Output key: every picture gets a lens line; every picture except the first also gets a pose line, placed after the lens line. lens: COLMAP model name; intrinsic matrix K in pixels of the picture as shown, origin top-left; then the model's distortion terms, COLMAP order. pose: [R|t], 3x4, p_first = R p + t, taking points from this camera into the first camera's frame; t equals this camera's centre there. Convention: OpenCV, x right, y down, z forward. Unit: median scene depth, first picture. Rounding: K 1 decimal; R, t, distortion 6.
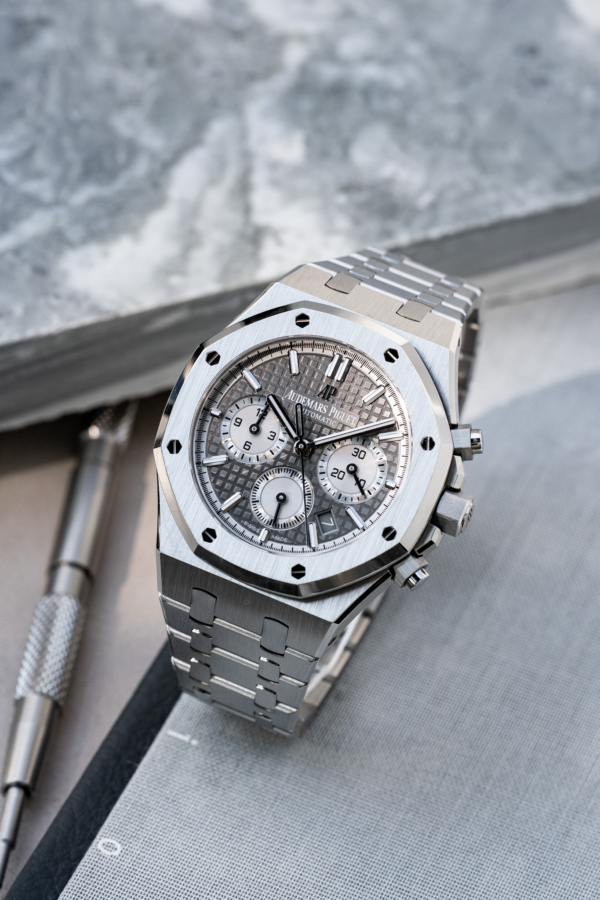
lens RADIAL K [[3721.5, 0, 310.7], [0, 3721.5, 450.1], [0, 0, 1]] dist [1.304424, -4.712103]
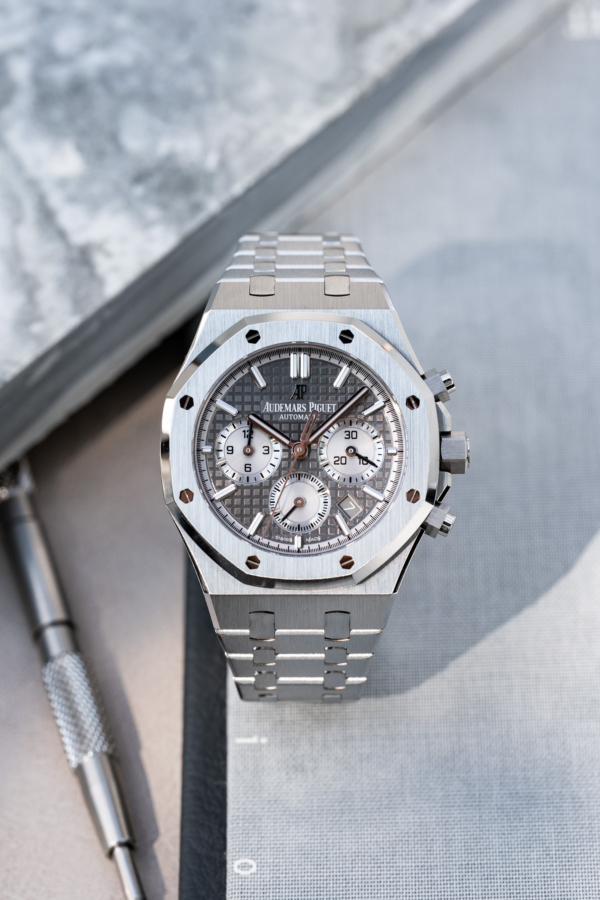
lens RADIAL K [[3721.5, 0, 310.7], [0, 3721.5, 450.1], [0, 0, 1]] dist [1.304424, -4.712103]
pose [[0.908503, -0.379062, 0.175881, -0.182366], [0.363296, 0.924449, 0.115806, -0.120014], [-0.206491, -0.041313, 0.977576, -0.022955]]
